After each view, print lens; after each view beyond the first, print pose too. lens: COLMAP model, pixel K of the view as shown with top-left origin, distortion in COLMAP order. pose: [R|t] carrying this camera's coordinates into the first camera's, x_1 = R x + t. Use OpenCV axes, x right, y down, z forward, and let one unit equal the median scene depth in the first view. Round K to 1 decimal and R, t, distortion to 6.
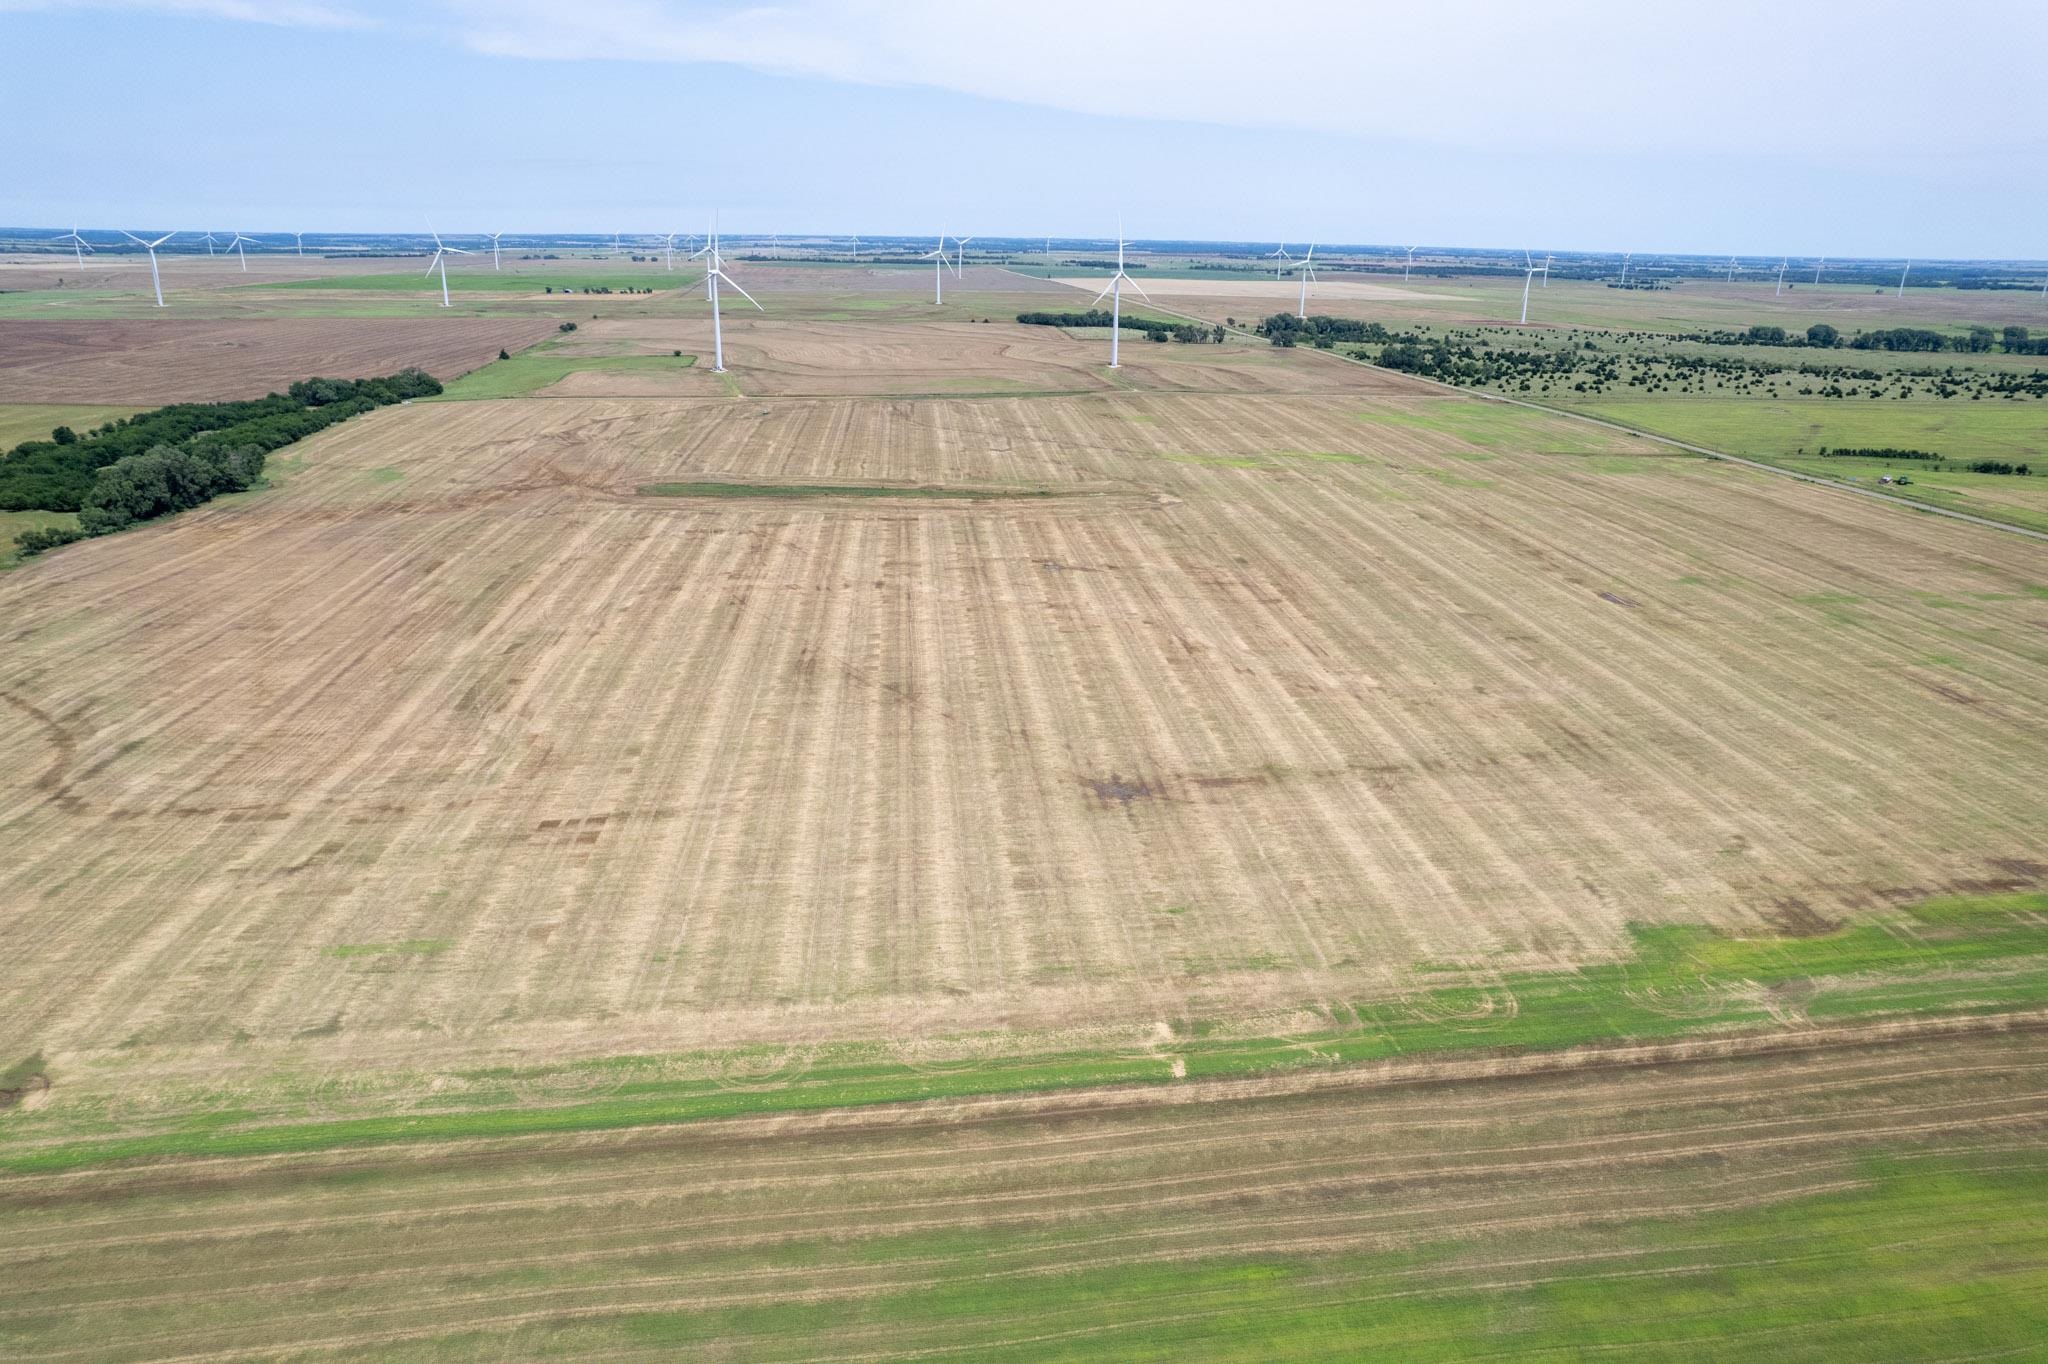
lens RADIAL K [[1305.7, 0, 1017.4], [0, 1305.7, 693.0], [0, 0, 1]] dist [-0.076418, 0.070181]
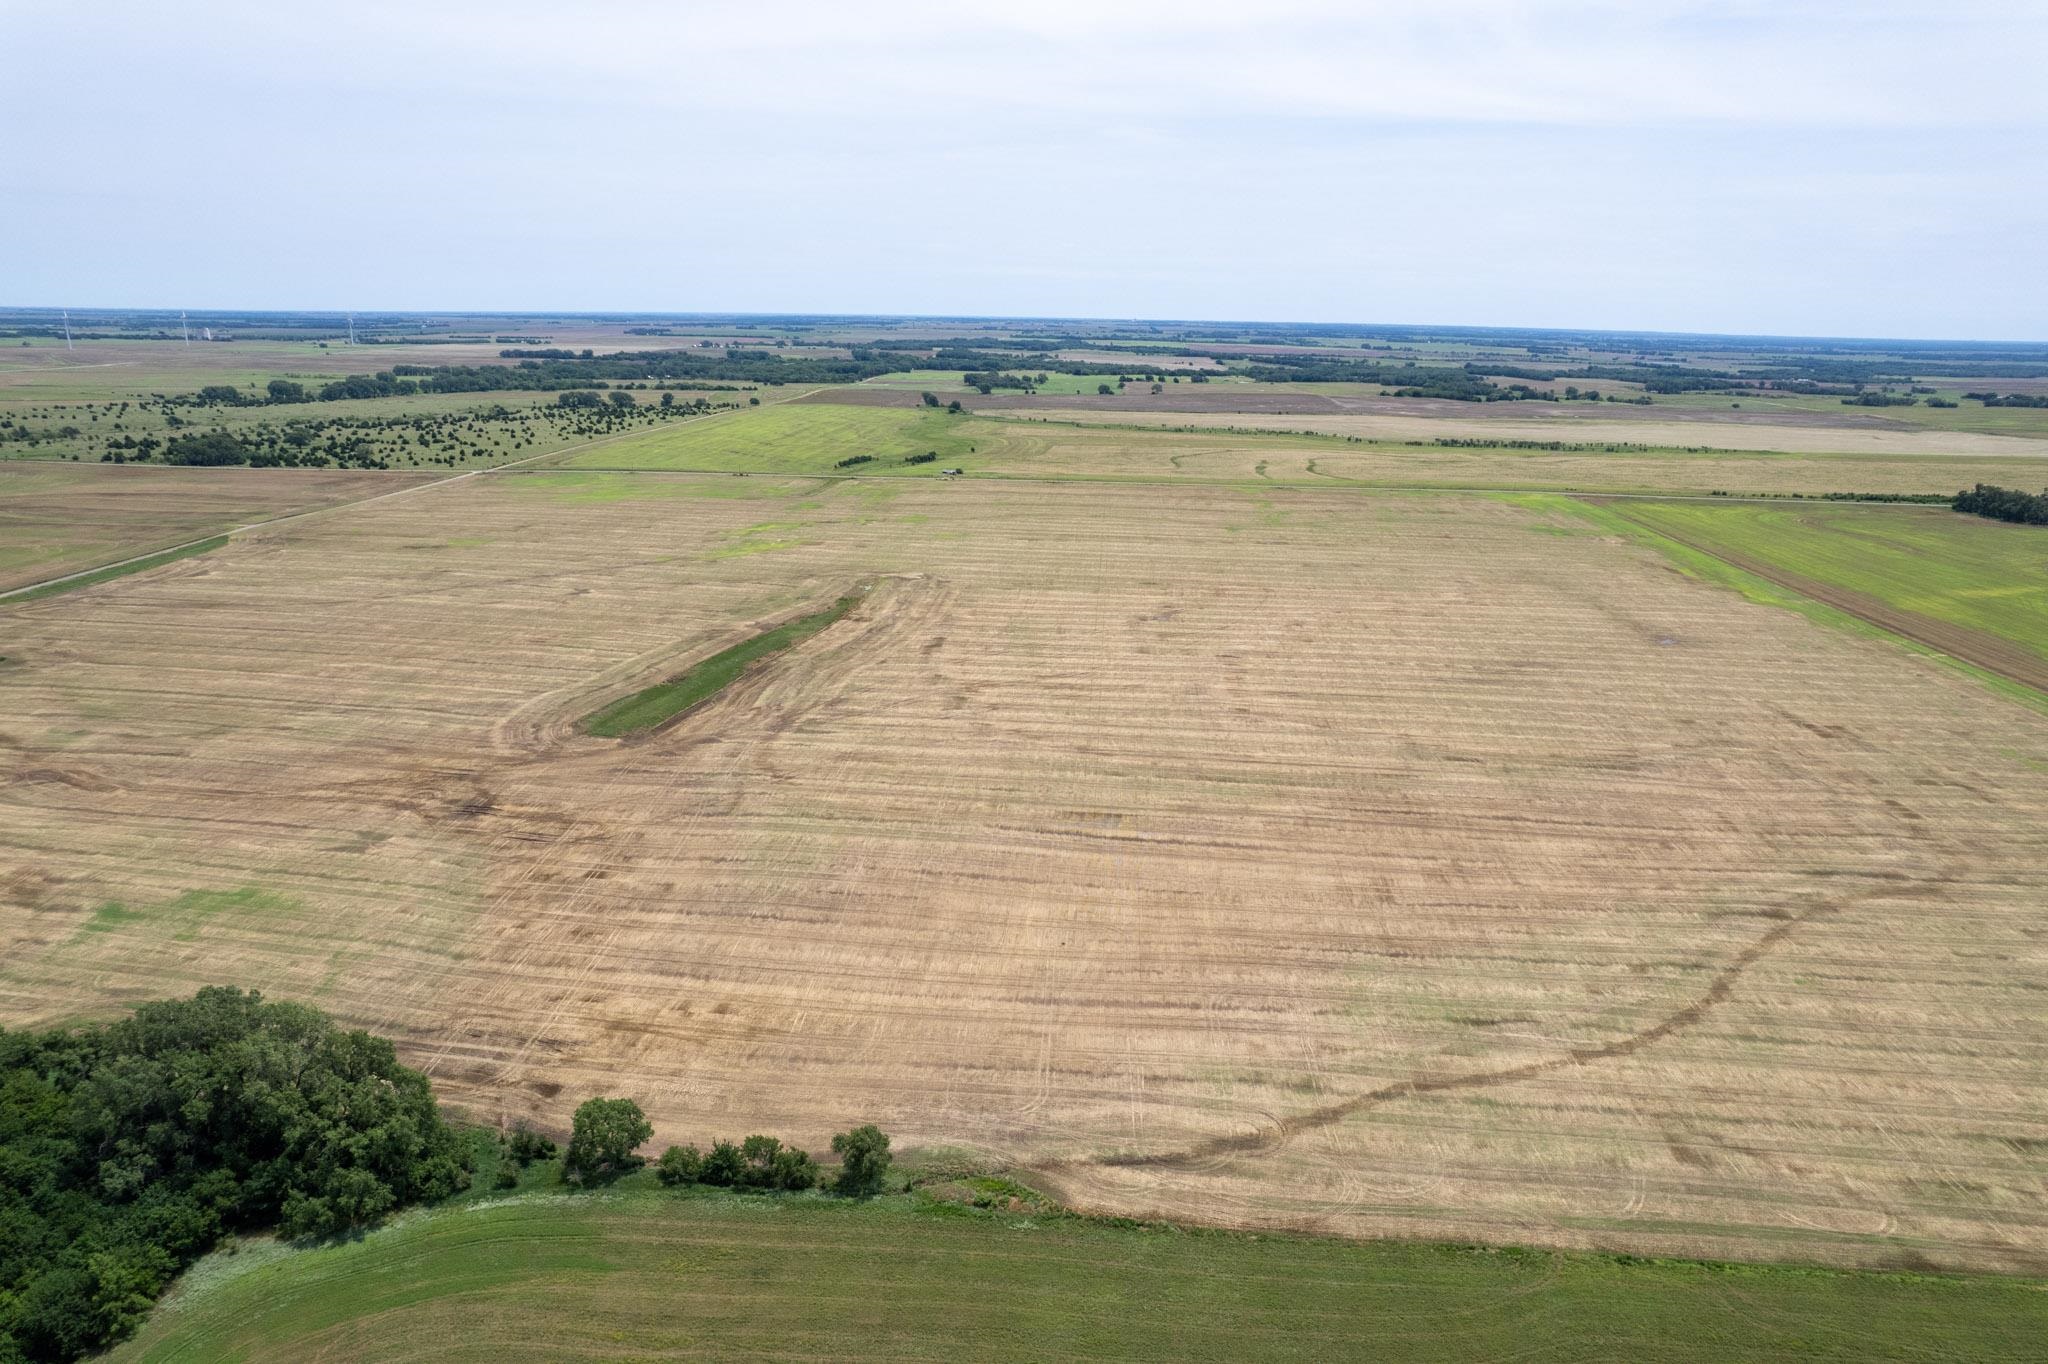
lens RADIAL K [[1305.7, 0, 1017.4], [0, 1305.7, 693.0], [0, 0, 1]] dist [-0.076418, 0.070181]
pose [[0.210437, -0.289376, 0.933797, -1.658684], [0.318352, 0.923406, 0.214413, -0.489149], [-0.924320, 0.252156, 0.286443, 1.204882]]
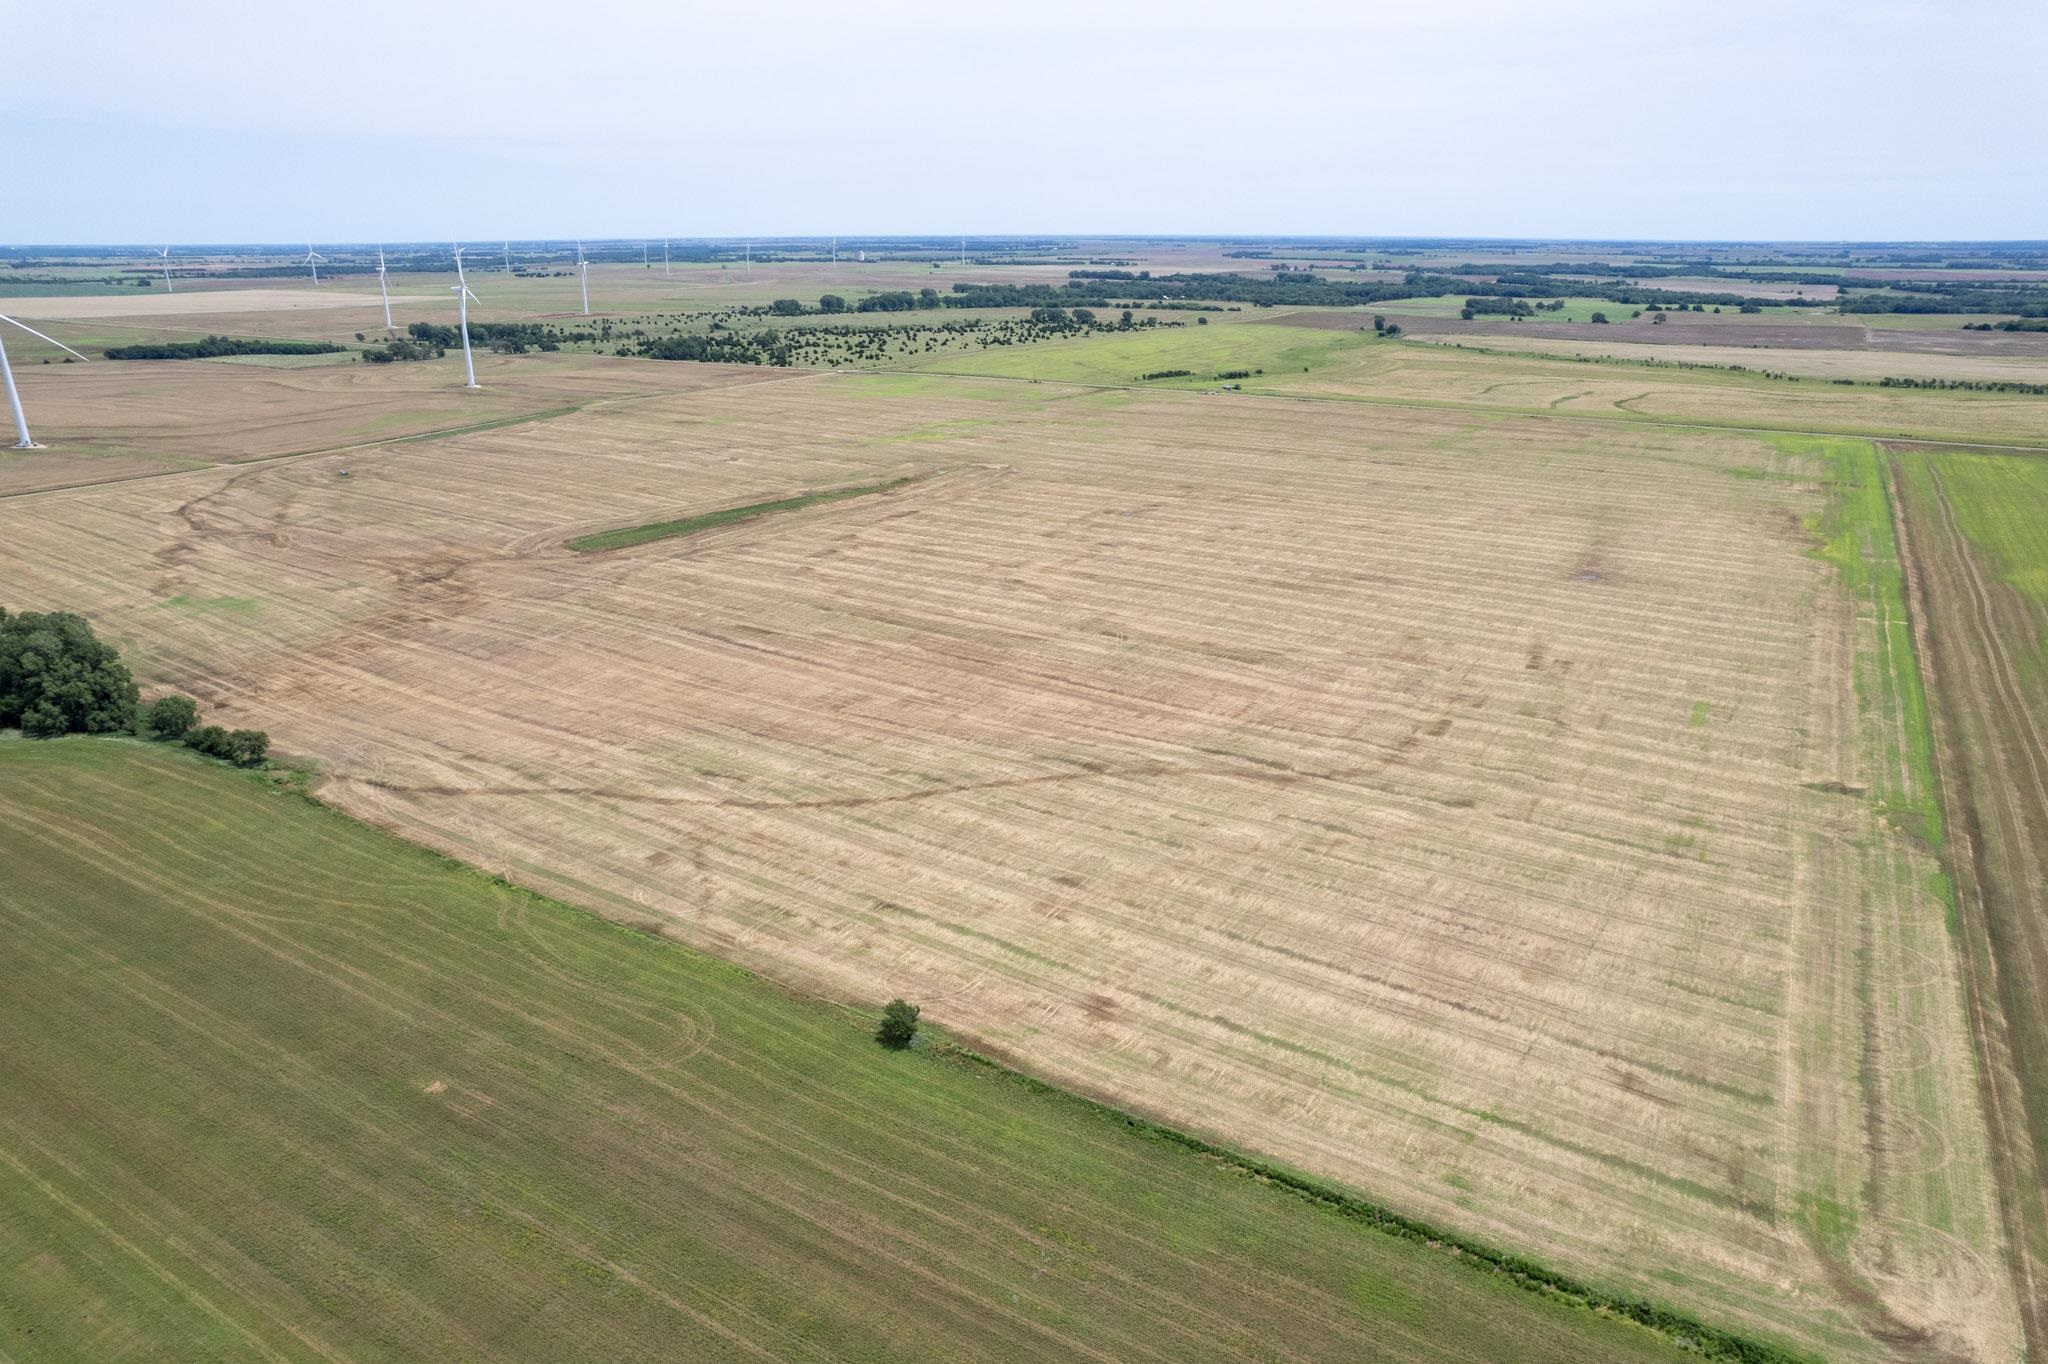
lens RADIAL K [[1305.7, 0, 1017.4], [0, 1305.7, 693.0], [0, 0, 1]] dist [-0.076418, 0.070181]
pose [[0.635160, -0.277193, 0.720927, -1.500794], [0.271664, 0.953918, 0.127432, -0.181102], [-0.723029, 0.114909, 0.681194, 0.353885]]
